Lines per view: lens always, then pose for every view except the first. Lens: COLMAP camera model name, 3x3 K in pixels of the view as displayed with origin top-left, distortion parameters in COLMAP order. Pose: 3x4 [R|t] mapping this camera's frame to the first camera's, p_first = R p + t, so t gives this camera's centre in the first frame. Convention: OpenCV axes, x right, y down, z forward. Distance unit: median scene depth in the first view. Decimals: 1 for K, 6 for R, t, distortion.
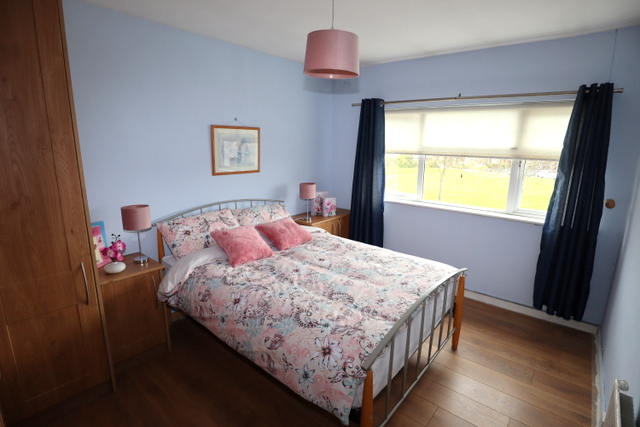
lens RADIAL K [[321.6, 0, 322.3], [0, 321.6, 213.4], [0, 0, 1]] dist [-0.046097, 0.011863]
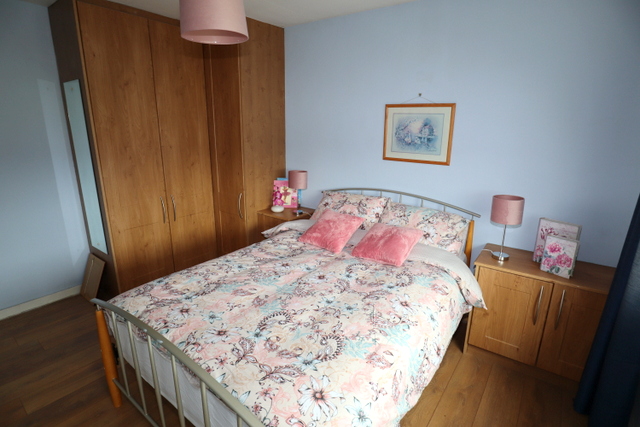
lens RADIAL K [[321.6, 0, 322.3], [0, 321.6, 213.4], [0, 0, 1]] dist [-0.046097, 0.011863]
pose [[0.060193, 0.251049, -0.966101, 0.663072], [-0.225571, 0.946240, 0.231833, -0.166190], [0.972365, 0.203969, 0.113586, 0.853498]]
